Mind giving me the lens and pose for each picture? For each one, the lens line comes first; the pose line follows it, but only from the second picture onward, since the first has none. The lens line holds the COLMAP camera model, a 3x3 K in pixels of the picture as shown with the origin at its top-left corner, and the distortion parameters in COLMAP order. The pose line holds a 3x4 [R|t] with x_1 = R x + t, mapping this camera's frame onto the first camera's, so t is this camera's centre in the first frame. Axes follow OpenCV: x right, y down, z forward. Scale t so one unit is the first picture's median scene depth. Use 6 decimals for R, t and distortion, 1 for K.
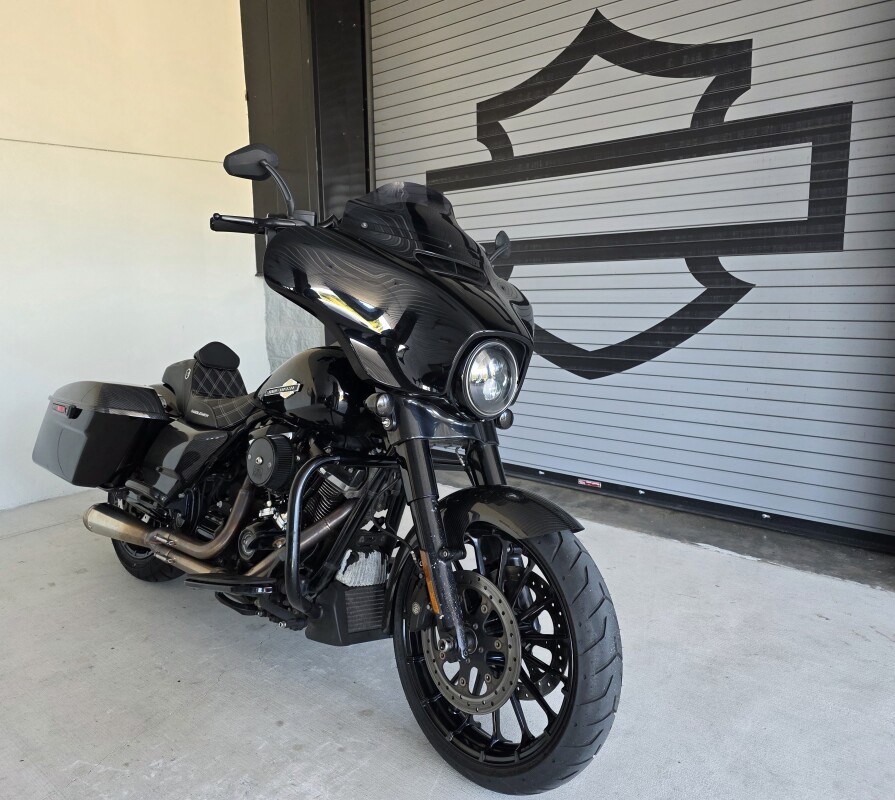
lens RADIAL K [[724.5, 0, 424.3], [0, 724.5, 385.9], [0, 0, 1]] dist [0.029495, -0.010699]
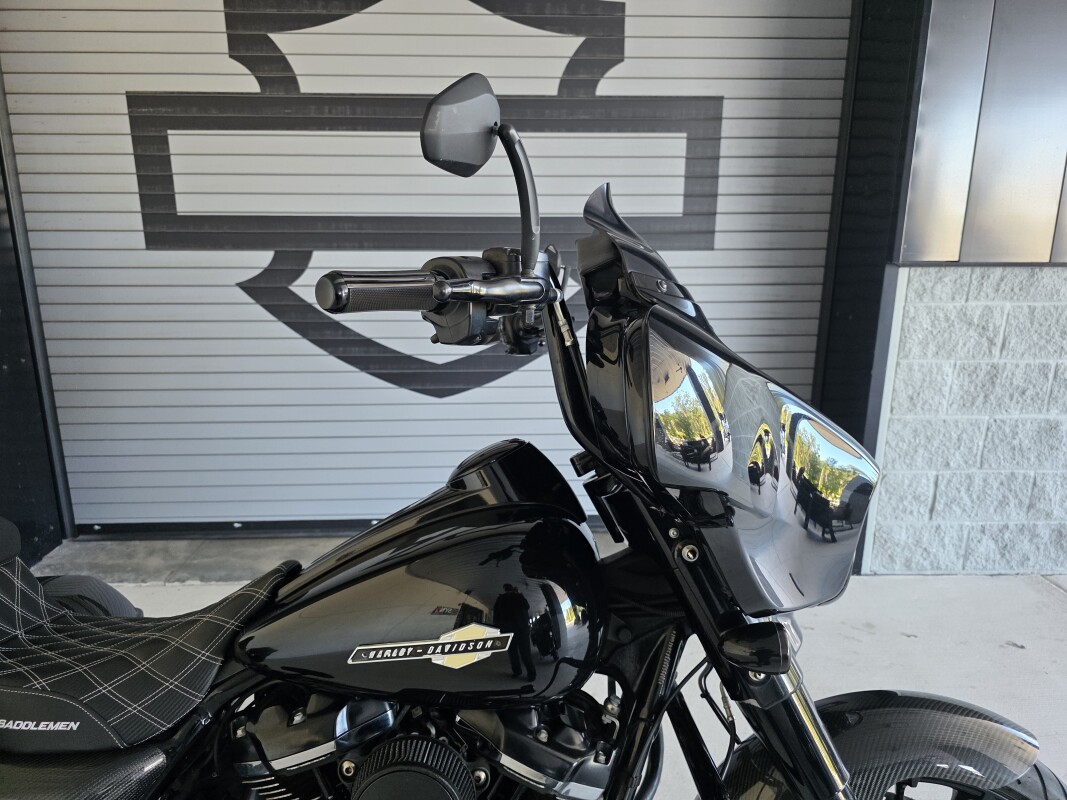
lens RADIAL K [[724.6, 0, 547.5], [0, 724.6, 383.8], [0, 0, 1]] dist [0.030132, -0.030648]
pose [[0.713205, -0.140204, 0.686791, -0.276096], [0.082610, 0.989776, 0.116269, -0.127923], [-0.696071, -0.026188, 0.717495, 0.414260]]
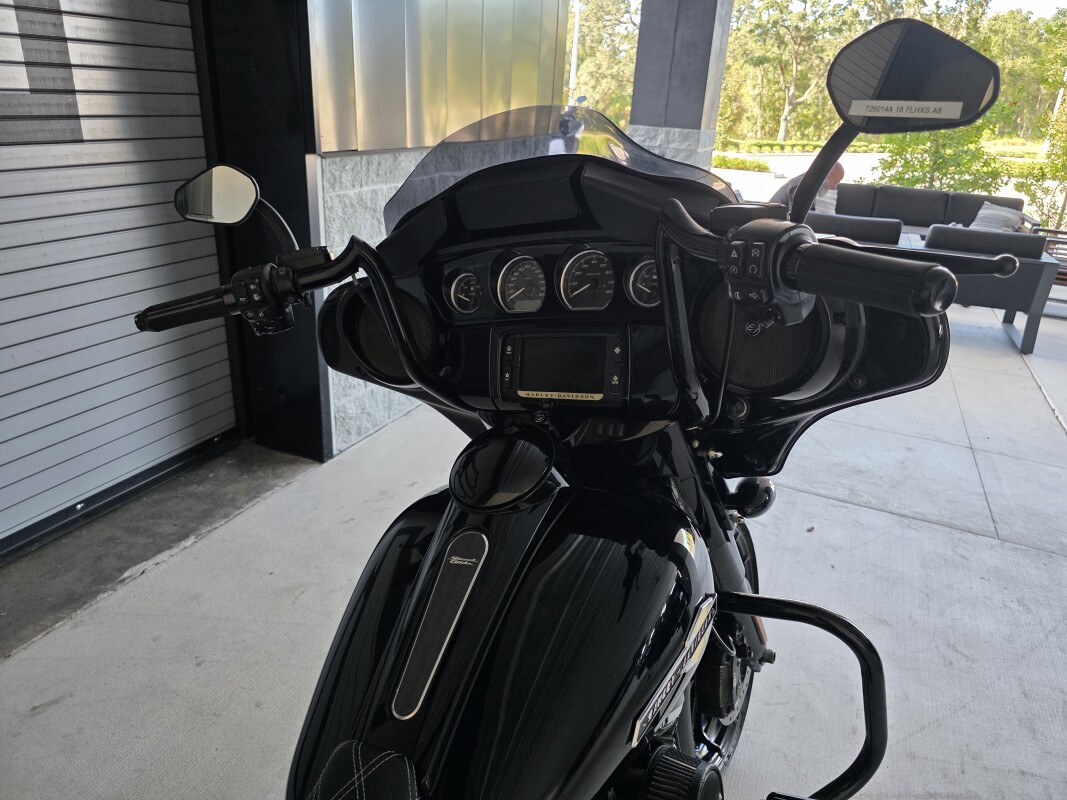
lens RADIAL K [[719.9, 0, 533.7], [0, 719.9, 386.1], [0, 0, 1]] dist [0.066685, -0.068148]
pose [[-0.311367, -0.345964, 0.885076, -0.308635], [0.095898, 0.915181, 0.391469, -0.190471], [-0.945438, 0.206768, -0.251780, 0.750026]]
